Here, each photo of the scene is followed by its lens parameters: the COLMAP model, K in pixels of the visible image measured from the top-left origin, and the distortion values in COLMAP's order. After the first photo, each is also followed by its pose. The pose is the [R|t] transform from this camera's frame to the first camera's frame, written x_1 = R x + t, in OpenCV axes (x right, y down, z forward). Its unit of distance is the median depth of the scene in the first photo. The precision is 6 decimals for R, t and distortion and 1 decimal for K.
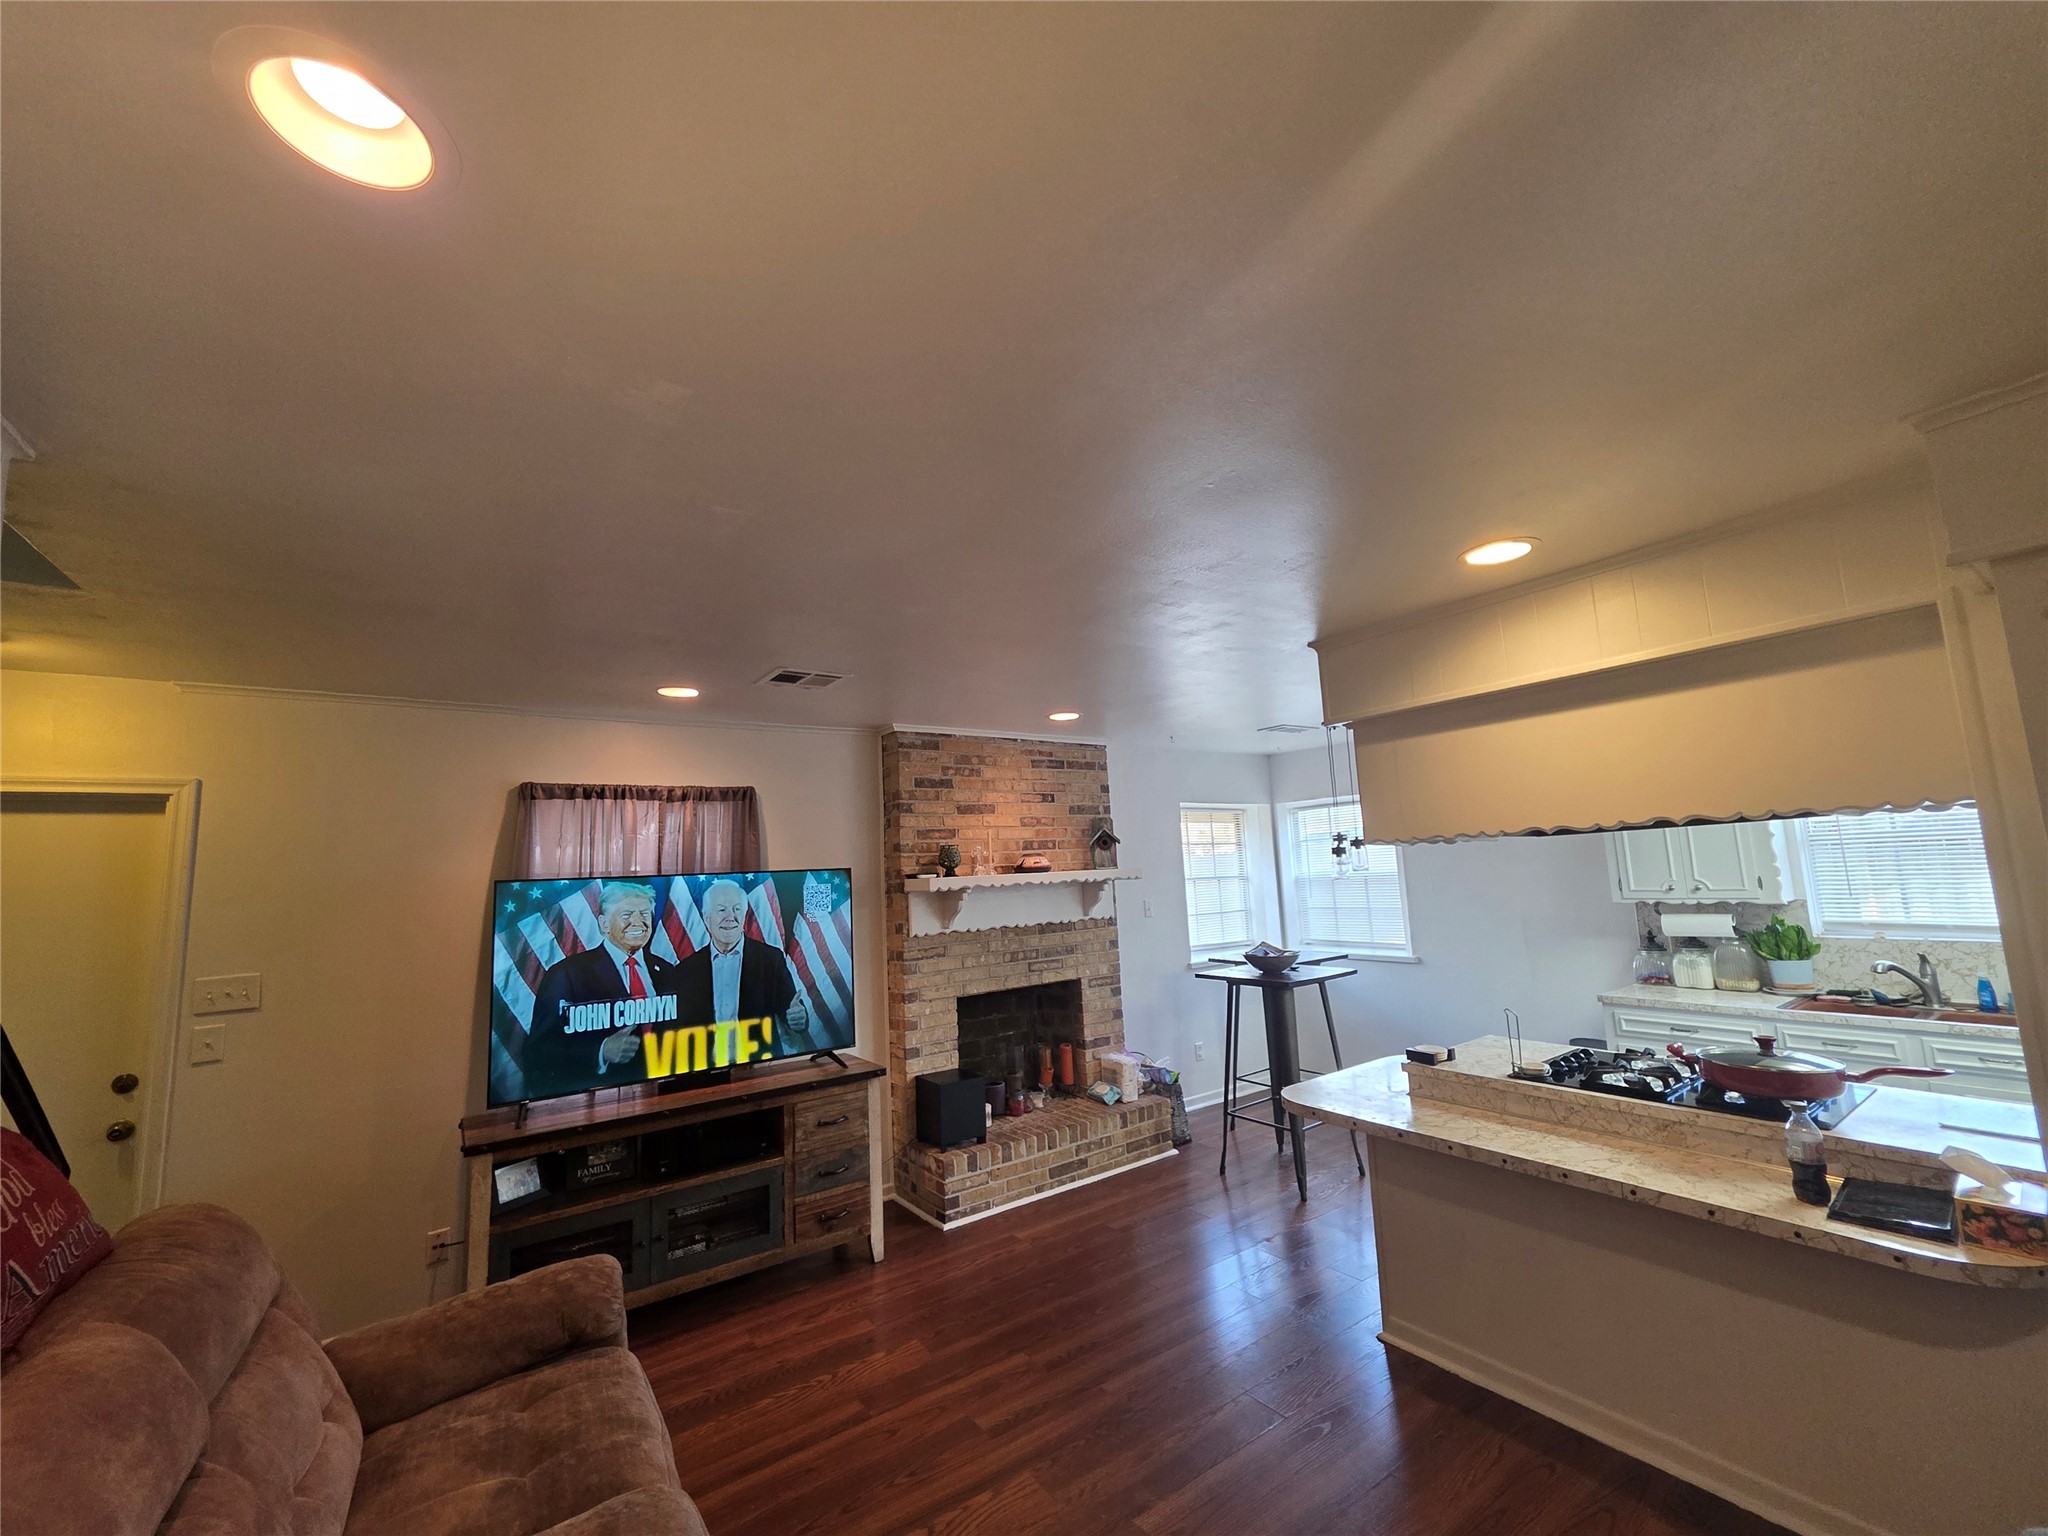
lens RADIAL K [[827.8, 0, 1015.1], [0, 827.8, 769.8], [0, 0, 1]] dist [0.005583, -0.000107]
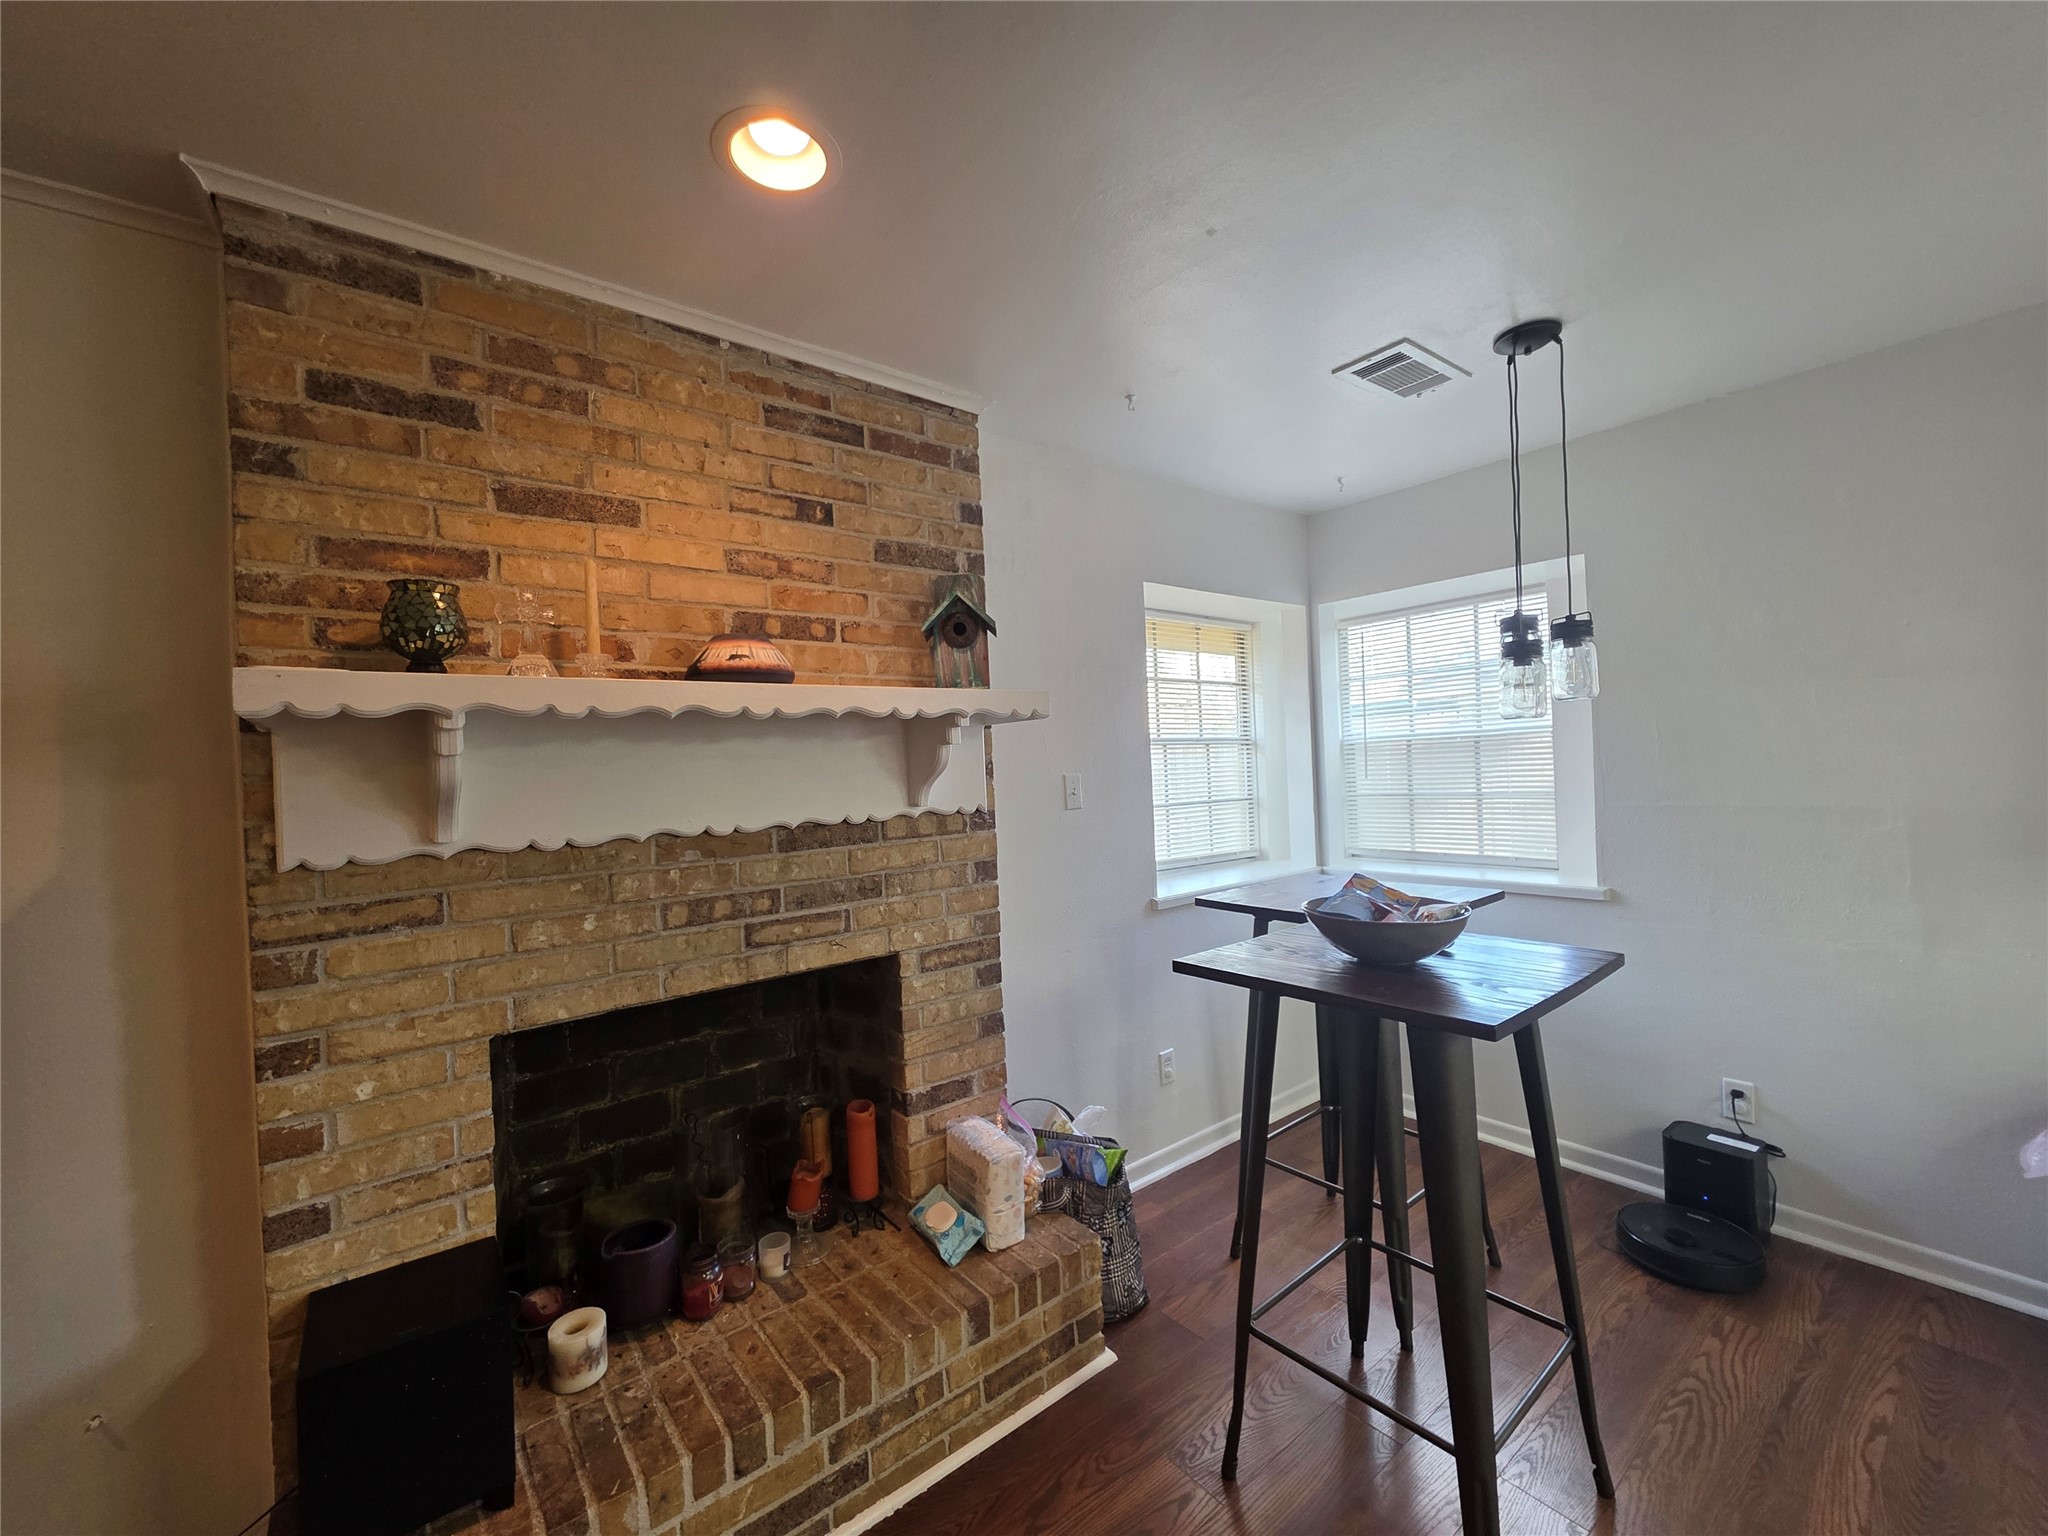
lens RADIAL K [[827.8, 0, 1023.5], [0, 827.8, 767.6], [0, 0, 1]] dist [0.005583, -0.000107]
pose [[0.998488, 0.003973, 0.054835, 0.123951], [-0.010791, 0.992148, 0.124607, 0.110118], [-0.053910, -0.125010, 0.990690, 0.616647]]
